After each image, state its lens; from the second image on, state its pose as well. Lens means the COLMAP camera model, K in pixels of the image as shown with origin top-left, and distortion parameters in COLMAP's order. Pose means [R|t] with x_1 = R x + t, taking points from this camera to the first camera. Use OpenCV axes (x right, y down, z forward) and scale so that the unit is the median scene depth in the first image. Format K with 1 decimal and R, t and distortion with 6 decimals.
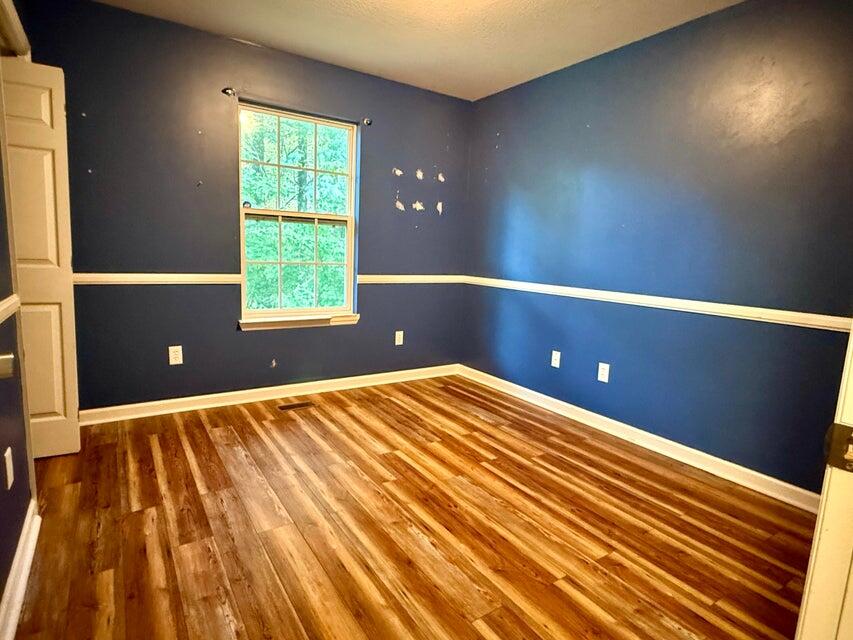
lens RADIAL K [[467.4, 0, 428.9], [0, 467.4, 322.4], [0, 0, 1]] dist [-0.000309, 0.001010]
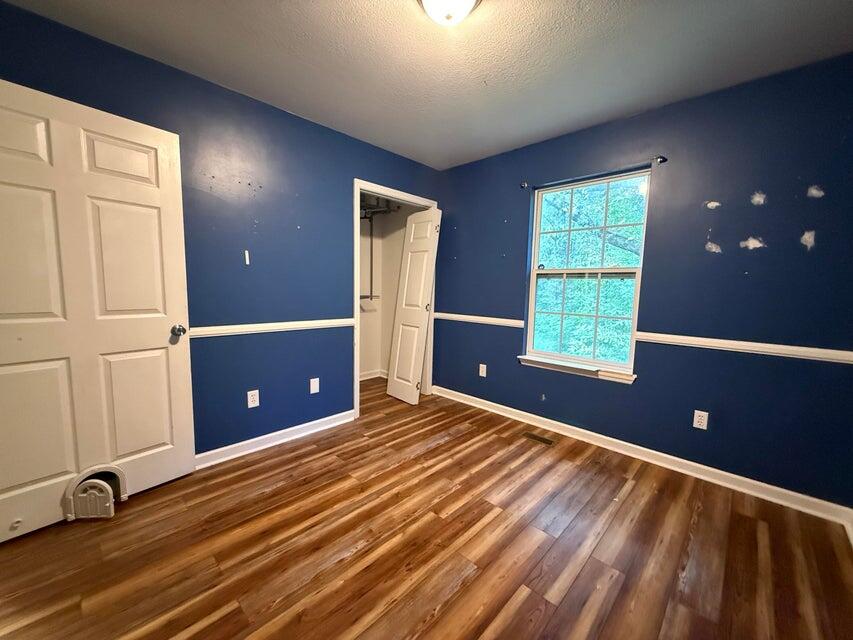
lens RADIAL K [[341.1, 0, 426.5], [0, 341.1, 320.0], [0, 0, 1]] dist [-0.000472, 0.000140]
pose [[0.212027, 0.058987, -0.975482, 0.501784], [-0.164282, 0.986123, 0.023923, -0.088944], [0.963357, 0.155182, 0.218775, 0.572628]]
